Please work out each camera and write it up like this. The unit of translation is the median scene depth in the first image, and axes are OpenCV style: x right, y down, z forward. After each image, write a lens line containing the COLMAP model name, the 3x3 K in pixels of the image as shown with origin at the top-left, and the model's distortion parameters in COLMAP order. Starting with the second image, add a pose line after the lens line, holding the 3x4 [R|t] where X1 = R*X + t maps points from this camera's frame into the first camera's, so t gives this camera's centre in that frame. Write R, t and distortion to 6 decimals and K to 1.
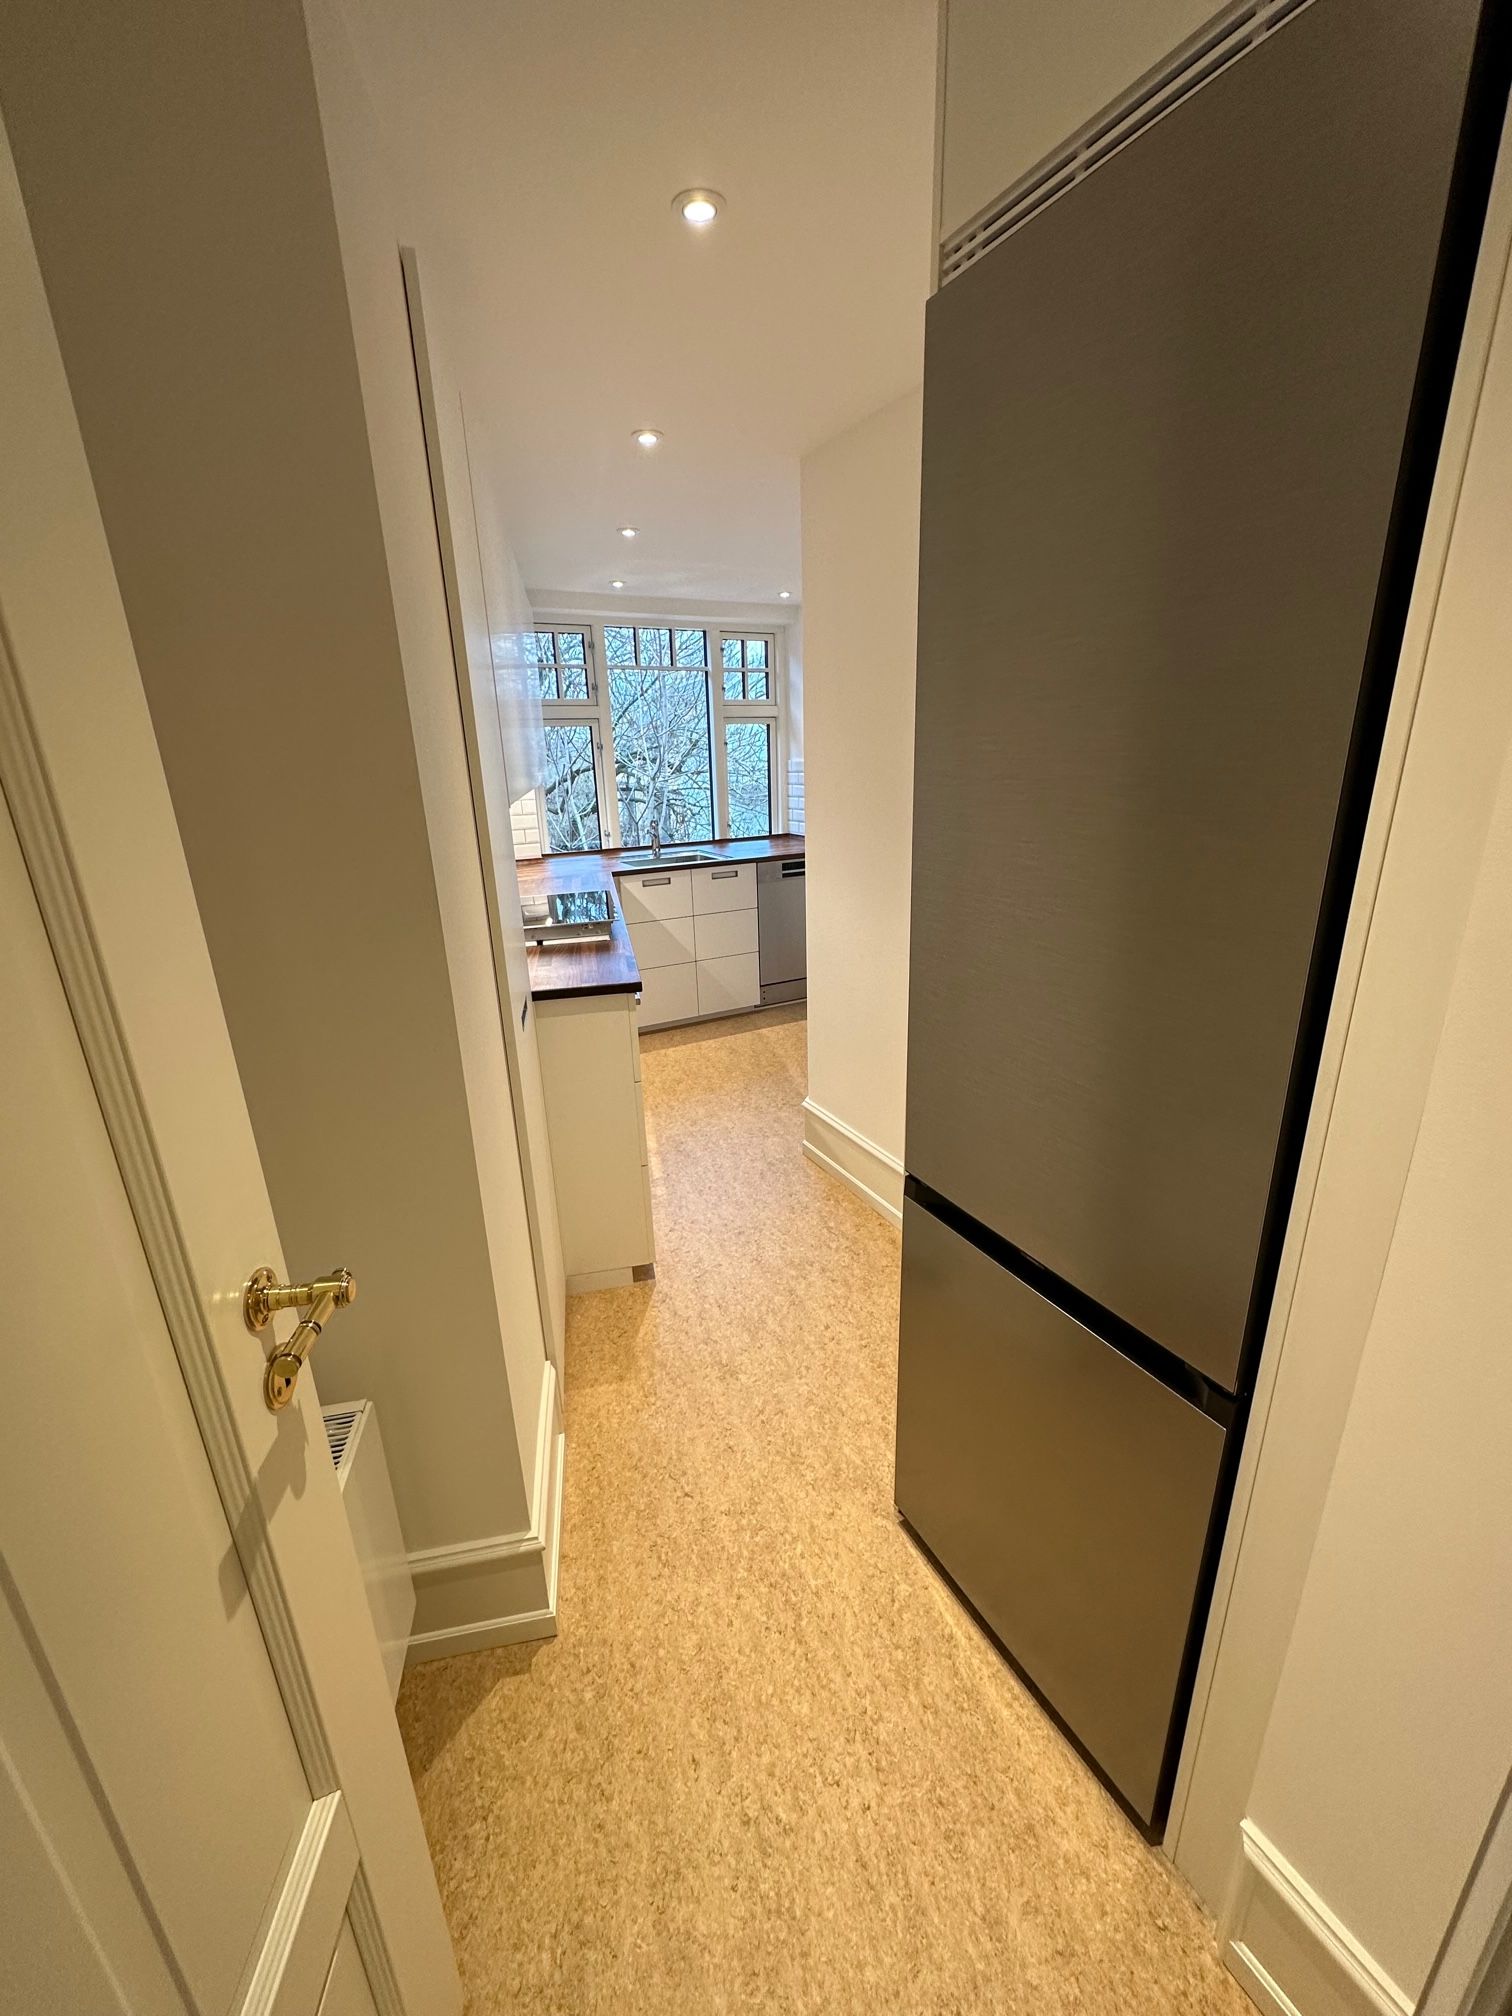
lens RADIAL K [[796.9, 0, 756.0], [0, 796.9, 1008.0], [0, 0, 1]] dist [0.001903, 0.000019]
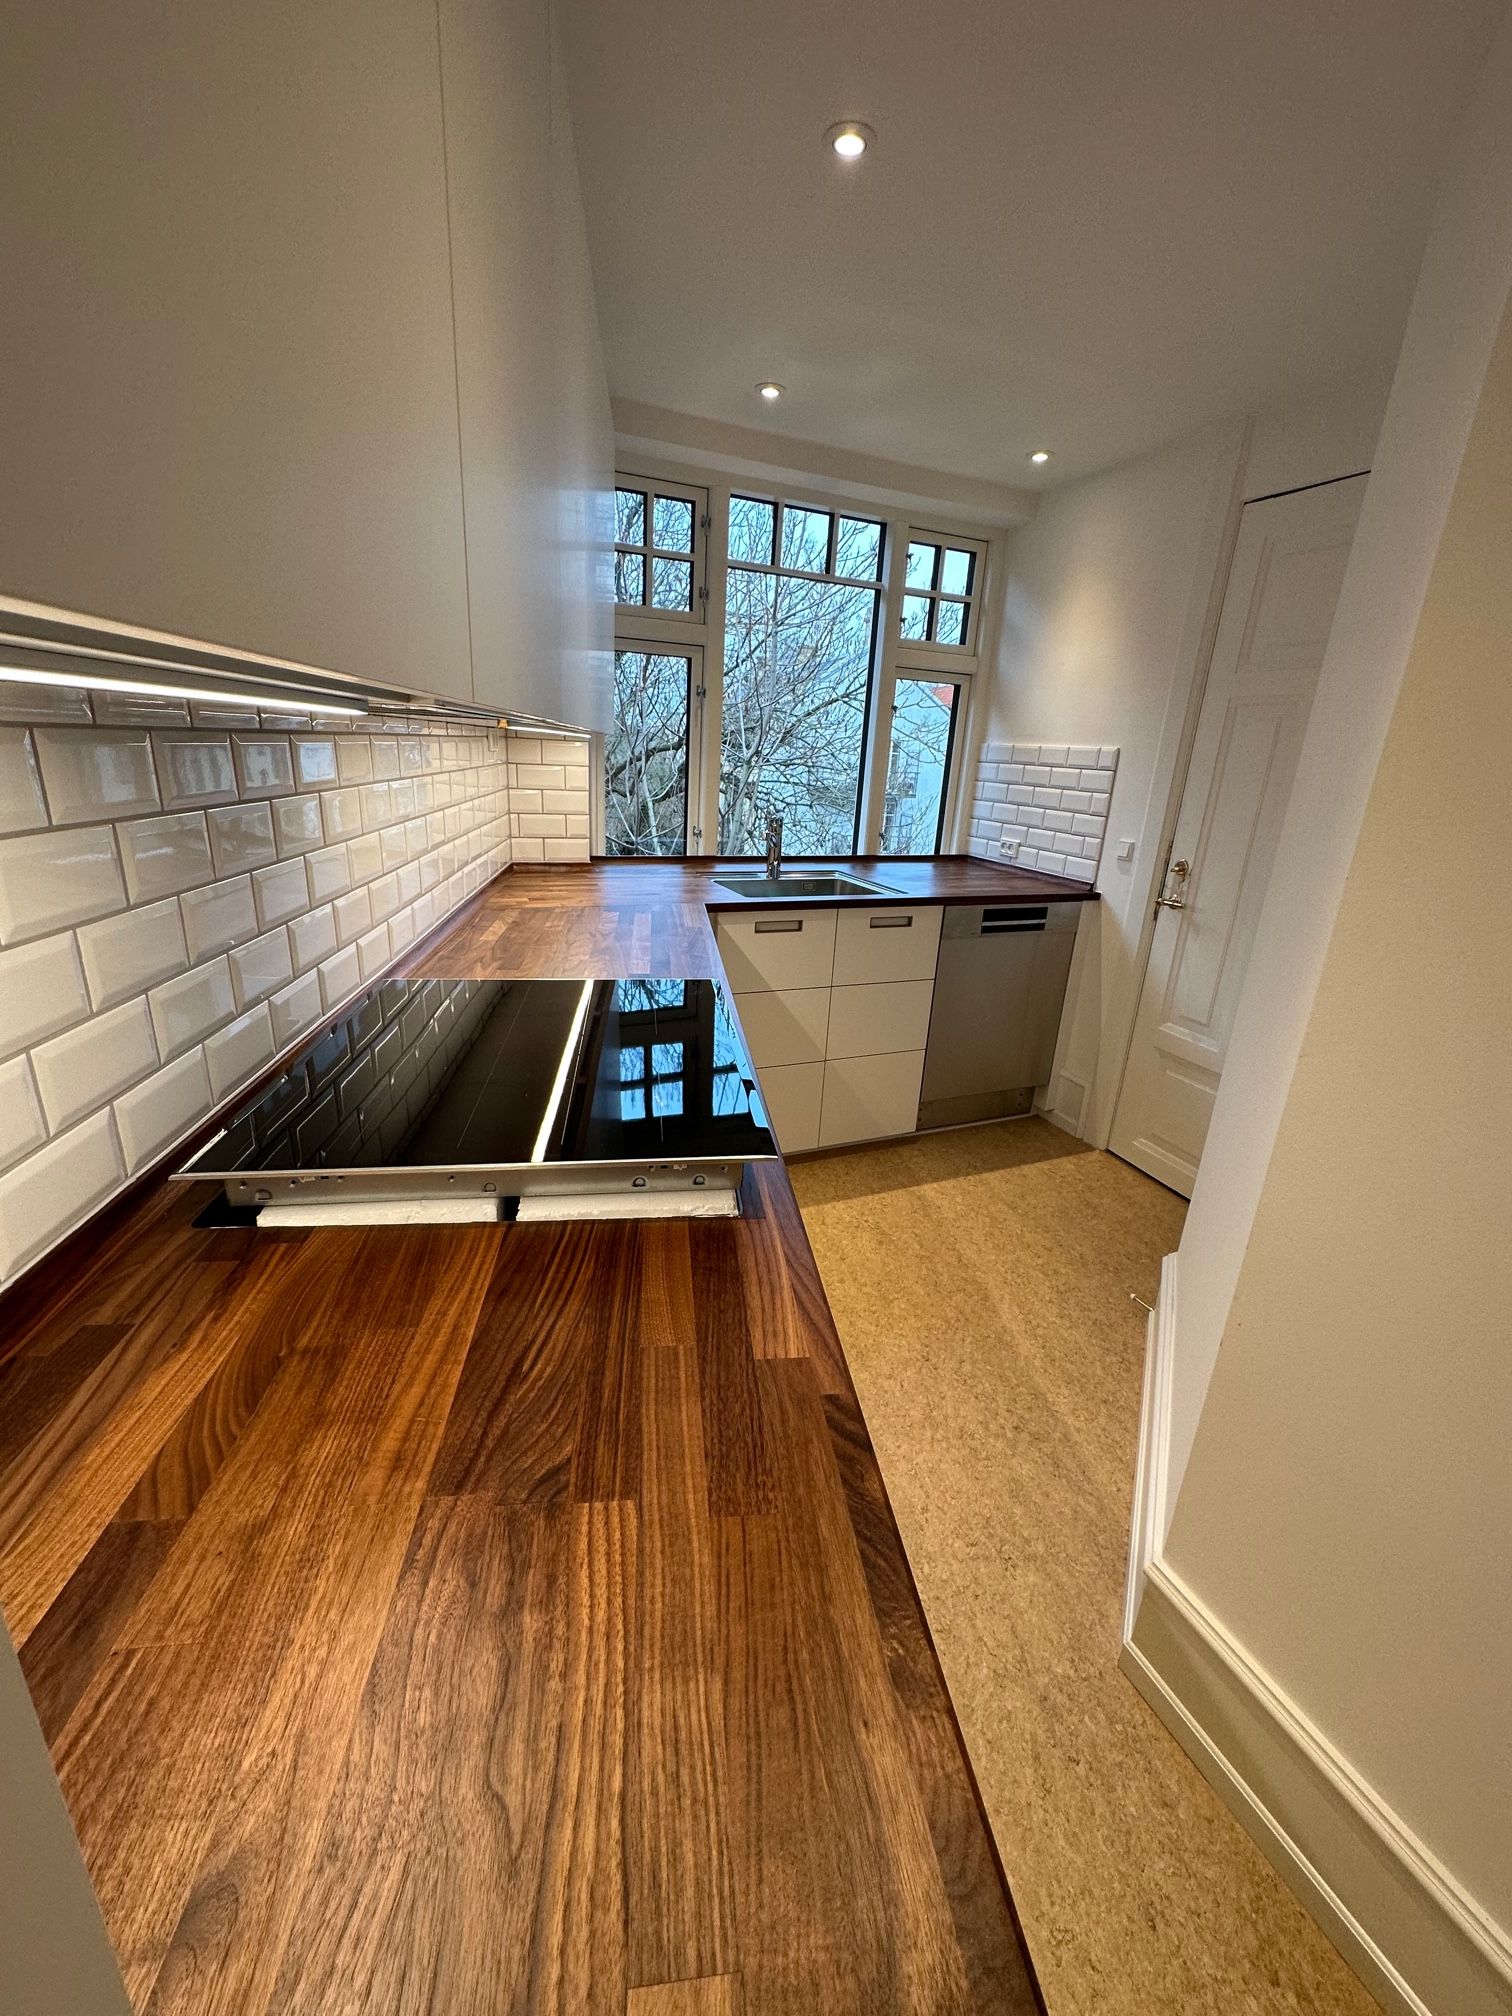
lens RADIAL K [[796.9, 0, 756.0], [0, 796.9, 1008.0], [0, 0, 1]] dist [0.001903, 0.000019]
pose [[0.992713, 0.105598, -0.058058, -0.089340], [-0.105552, 0.994406, 0.003865, -0.087857], [0.058141, 0.002292, 0.998306, 0.374735]]
